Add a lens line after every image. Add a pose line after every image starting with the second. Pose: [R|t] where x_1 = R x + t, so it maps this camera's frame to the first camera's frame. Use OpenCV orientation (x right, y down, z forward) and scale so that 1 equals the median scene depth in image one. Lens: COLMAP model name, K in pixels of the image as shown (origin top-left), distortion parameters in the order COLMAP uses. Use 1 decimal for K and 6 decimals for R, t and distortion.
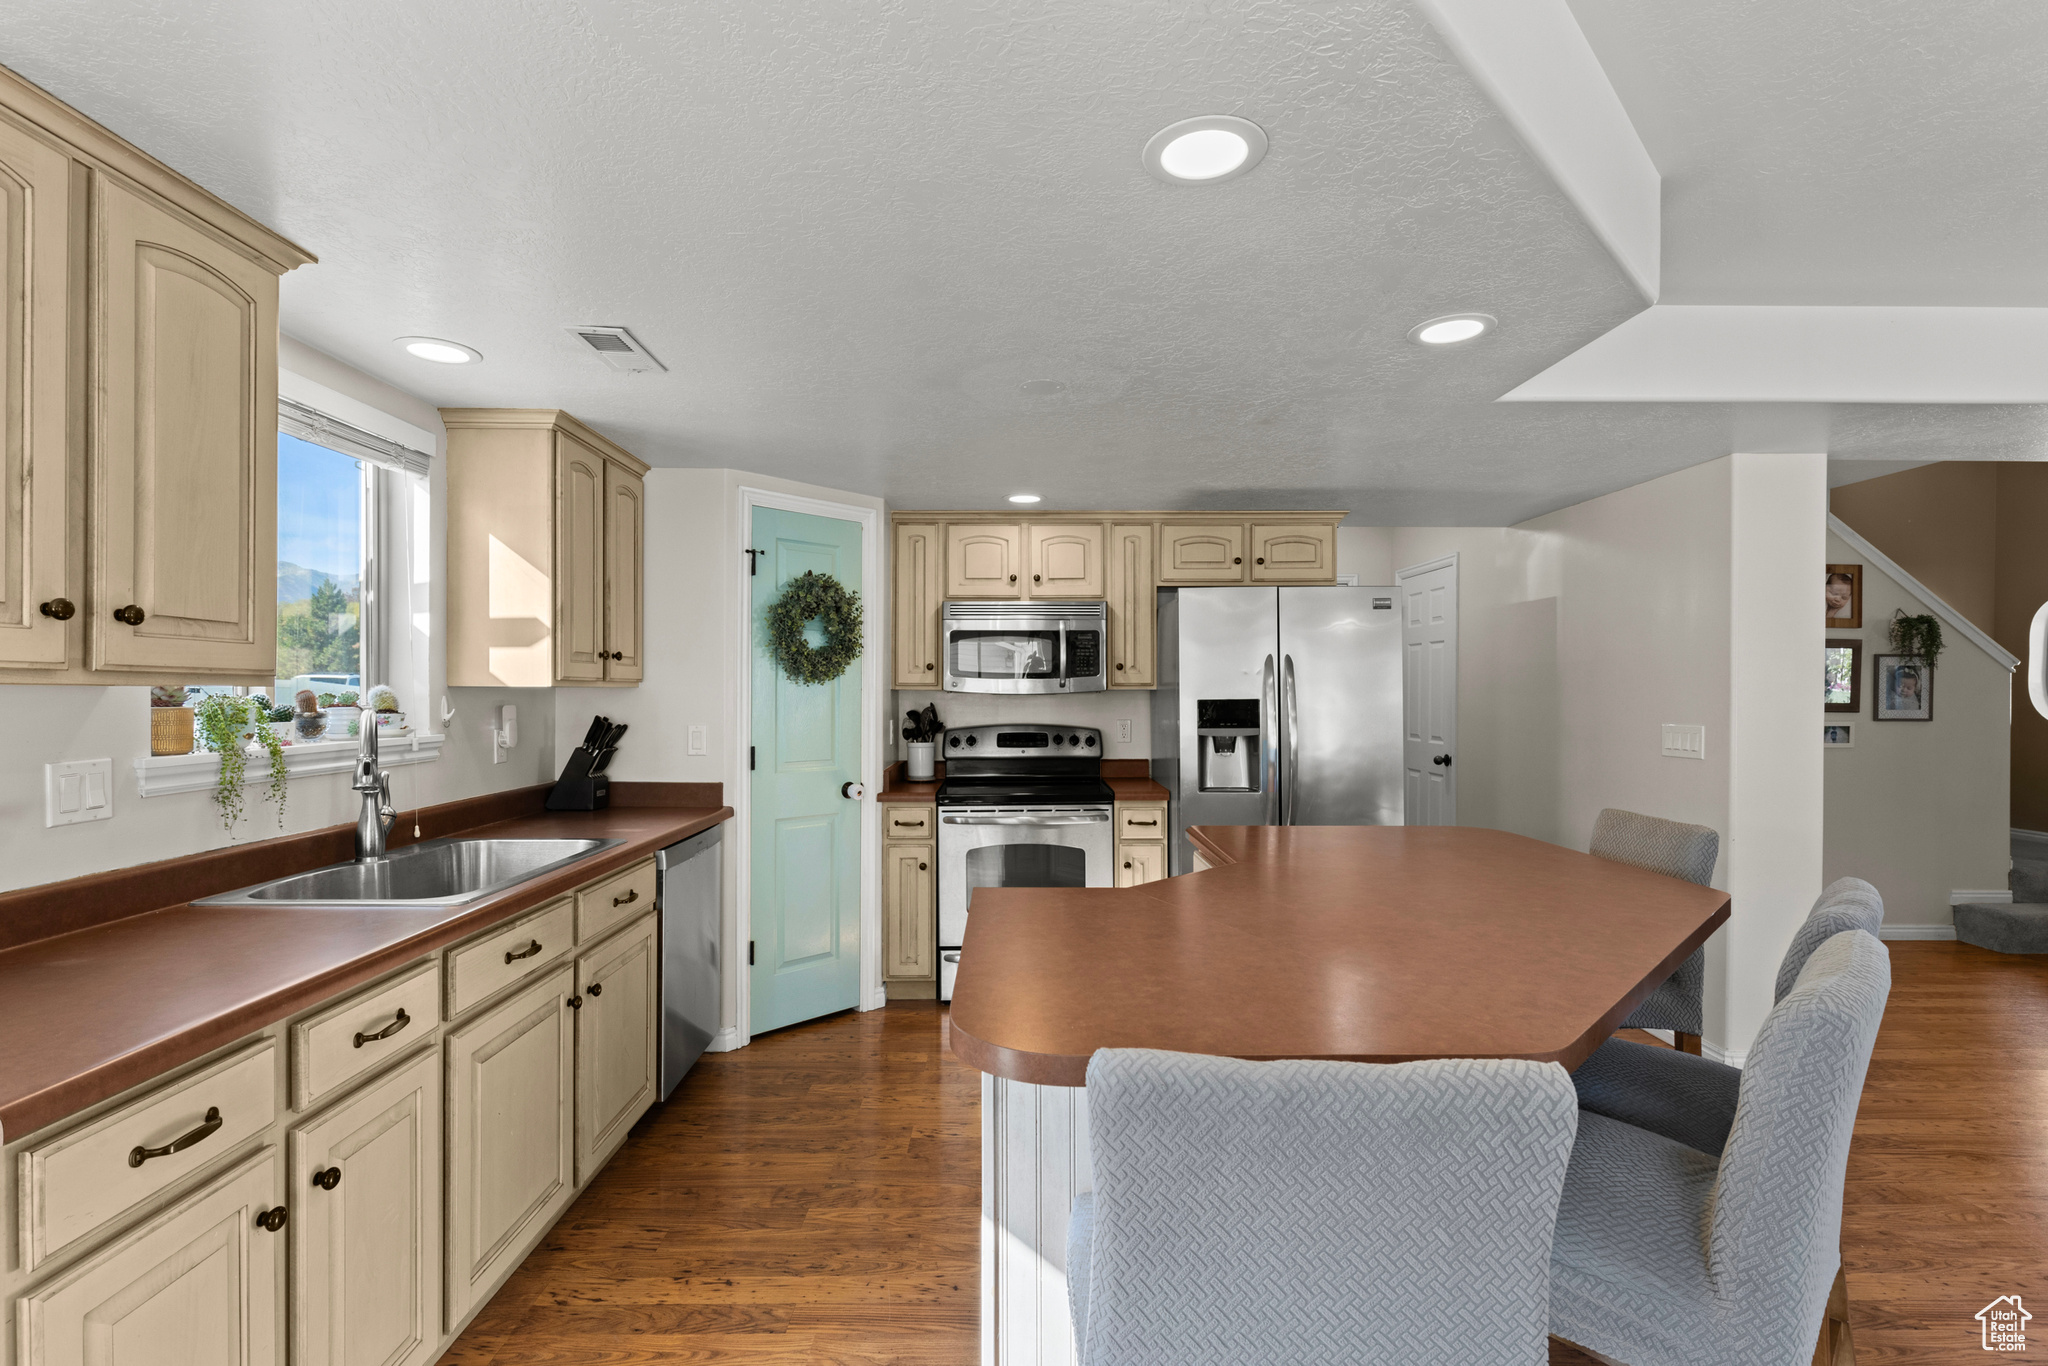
lens RADIAL K [[923.5, 0, 1030.8], [0, 923.5, 691.9], [0, 0, 1]] dist [0.002640, 0.000266]
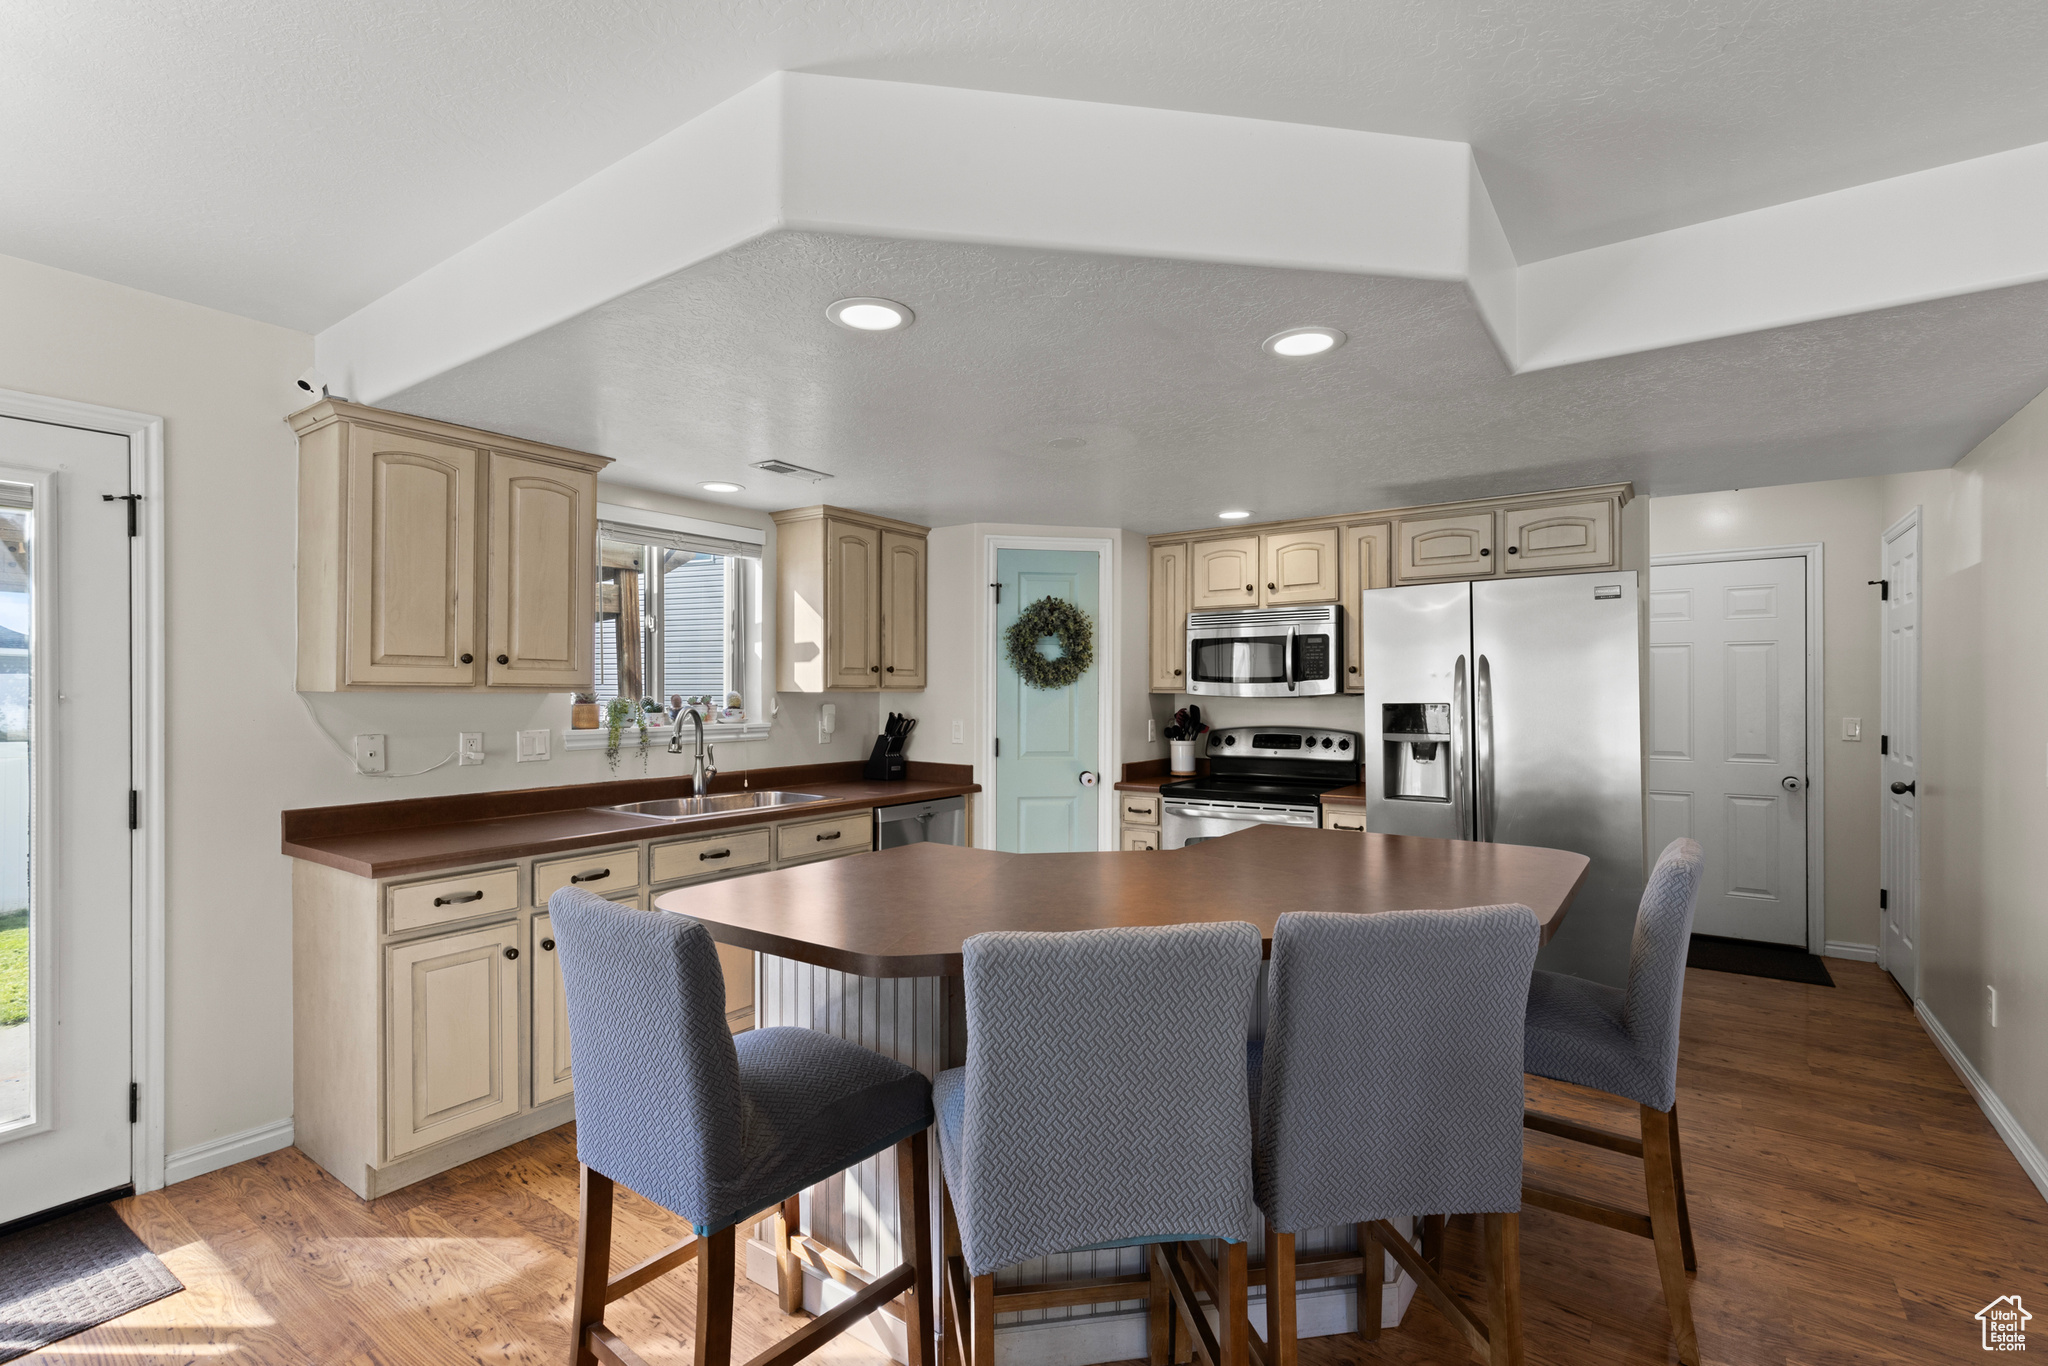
lens RADIAL K [[923.5, 0, 1047.1], [0, 923.5, 682.4], [0, 0, 1]] dist [0.002640, 0.000266]
pose [[0.817319, -0.007137, -0.576141, 0.489471], [0.000296, 0.999928, -0.011967, -0.002360], [0.576185, 0.009610, 0.817263, 0.001895]]
